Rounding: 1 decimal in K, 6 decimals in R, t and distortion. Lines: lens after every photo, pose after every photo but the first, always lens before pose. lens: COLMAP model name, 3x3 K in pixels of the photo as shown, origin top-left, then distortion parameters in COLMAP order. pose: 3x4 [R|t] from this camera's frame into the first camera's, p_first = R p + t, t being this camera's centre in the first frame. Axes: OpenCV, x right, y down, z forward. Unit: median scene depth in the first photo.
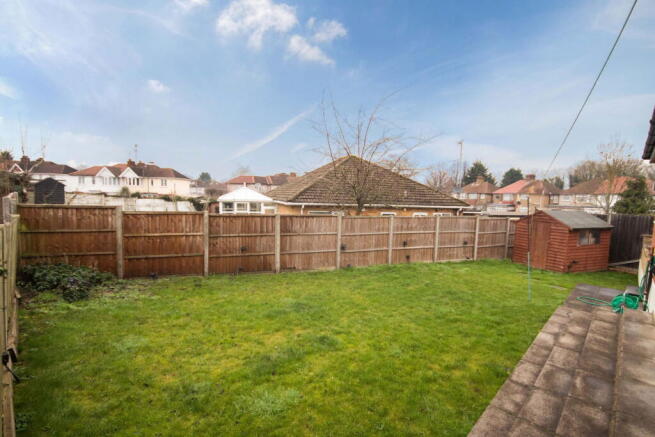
lens RADIAL K [[302.3, 0, 335.9], [0, 302.3, 217.1], [0, 0, 1]] dist [0.002627, -0.000018]
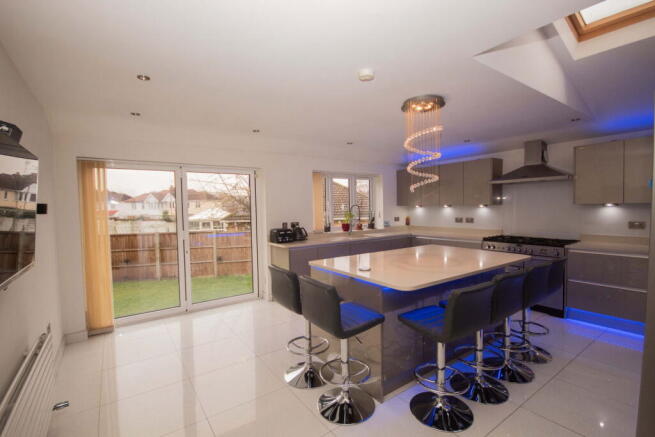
lens RADIAL K [[302.3, 0, 335.9], [0, 302.3, 217.1], [0, 0, 1]] dist [0.002627, -0.000018]
pose [[0.984975, -0.040060, -0.167987, 0.361887], [0.032308, 0.998294, -0.048630, 0.006194], [0.169649, 0.042472, 0.984589, -0.041998]]
